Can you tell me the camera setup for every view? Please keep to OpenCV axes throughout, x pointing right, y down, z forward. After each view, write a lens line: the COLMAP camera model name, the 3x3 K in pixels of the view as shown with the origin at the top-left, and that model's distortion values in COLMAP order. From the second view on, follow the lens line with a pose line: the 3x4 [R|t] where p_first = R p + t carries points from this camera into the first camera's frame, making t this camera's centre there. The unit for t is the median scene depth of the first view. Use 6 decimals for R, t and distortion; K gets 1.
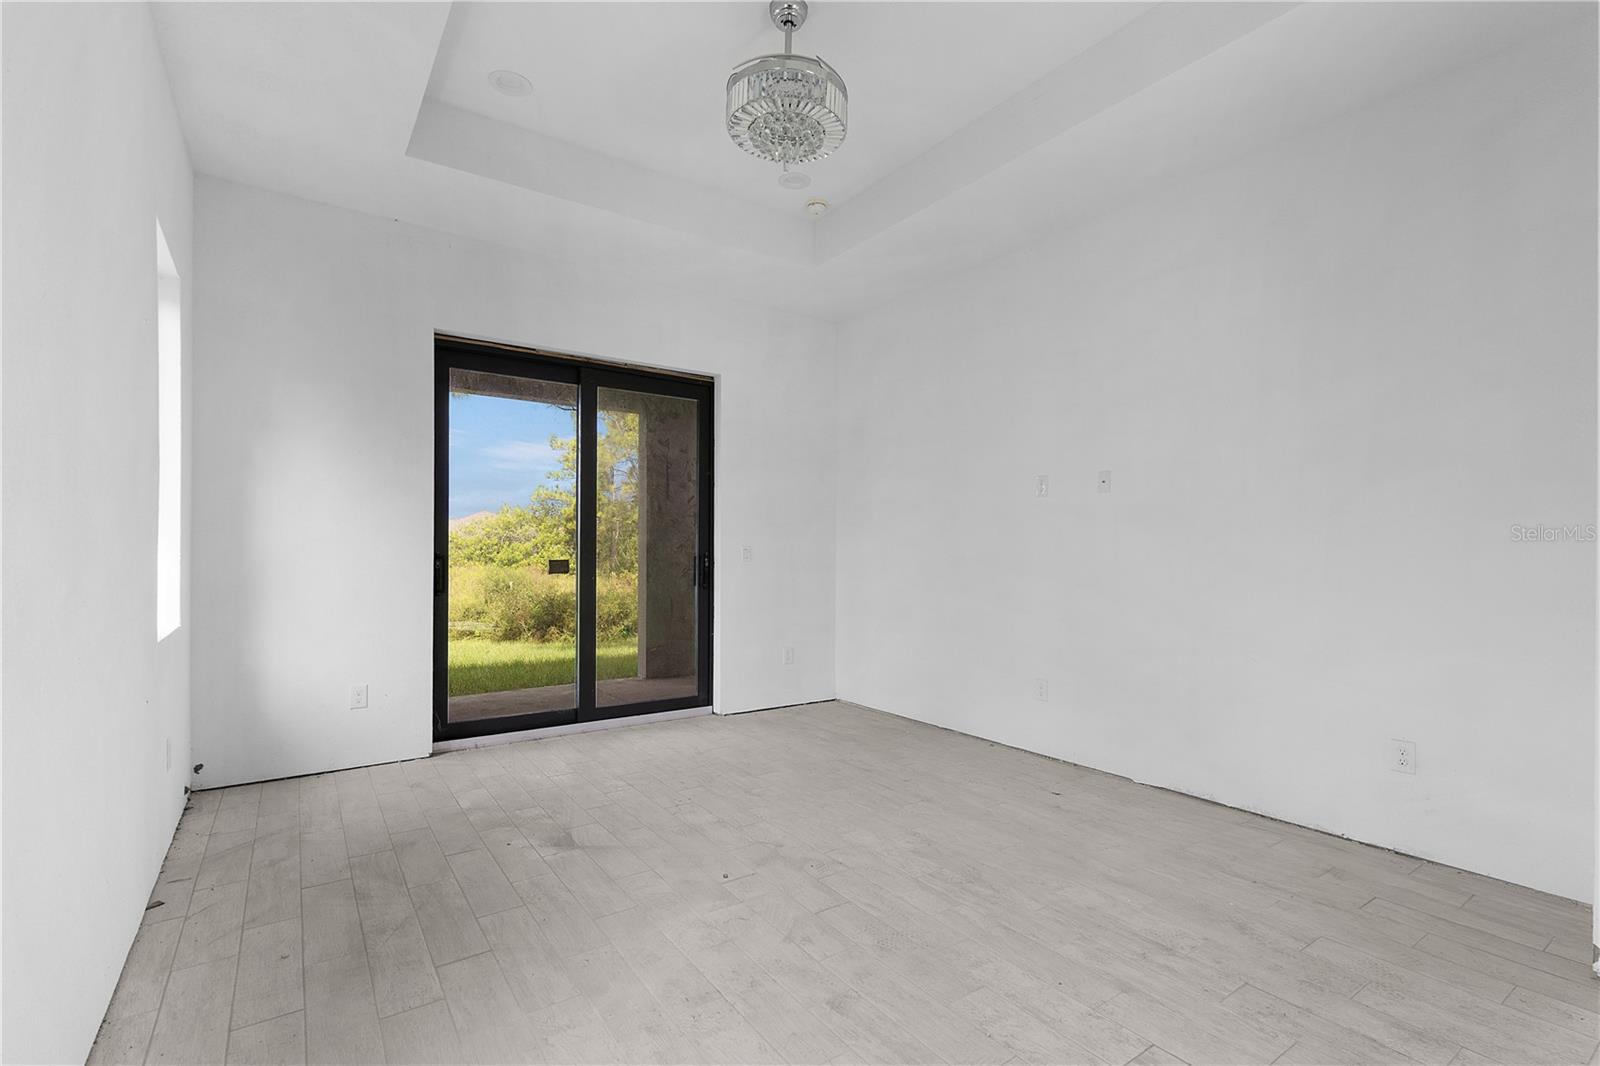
lens RADIAL K [[702.5, 0, 856.4], [0, 702.5, 529.4], [0, 0, 1]] dist [0.001655, 0.000111]
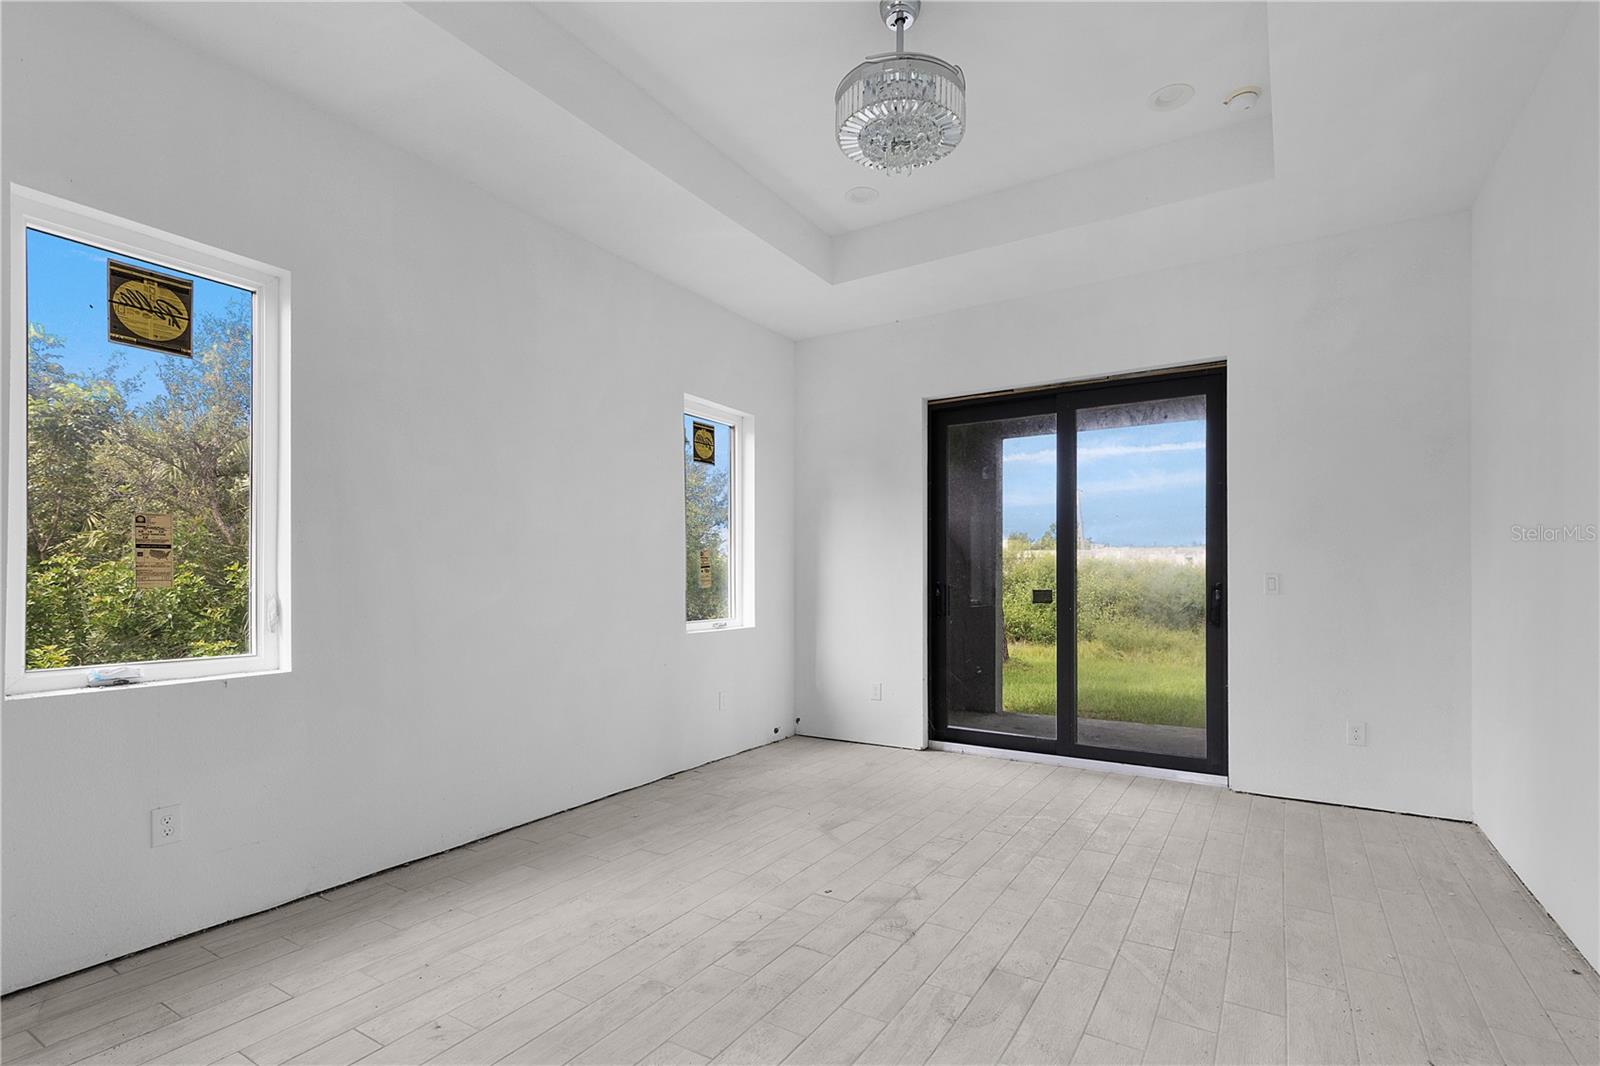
lens RADIAL K [[739.5, 0, 817.1], [0, 739.5, 552.8], [0, 0, 1]] dist [0.002268, 0.000101]
pose [[0.410105, -0.032651, -0.911454, 0.478628], [0.027822, 0.999342, -0.023281, 0.008483], [0.911614, -0.015810, 0.410744, 0.312246]]
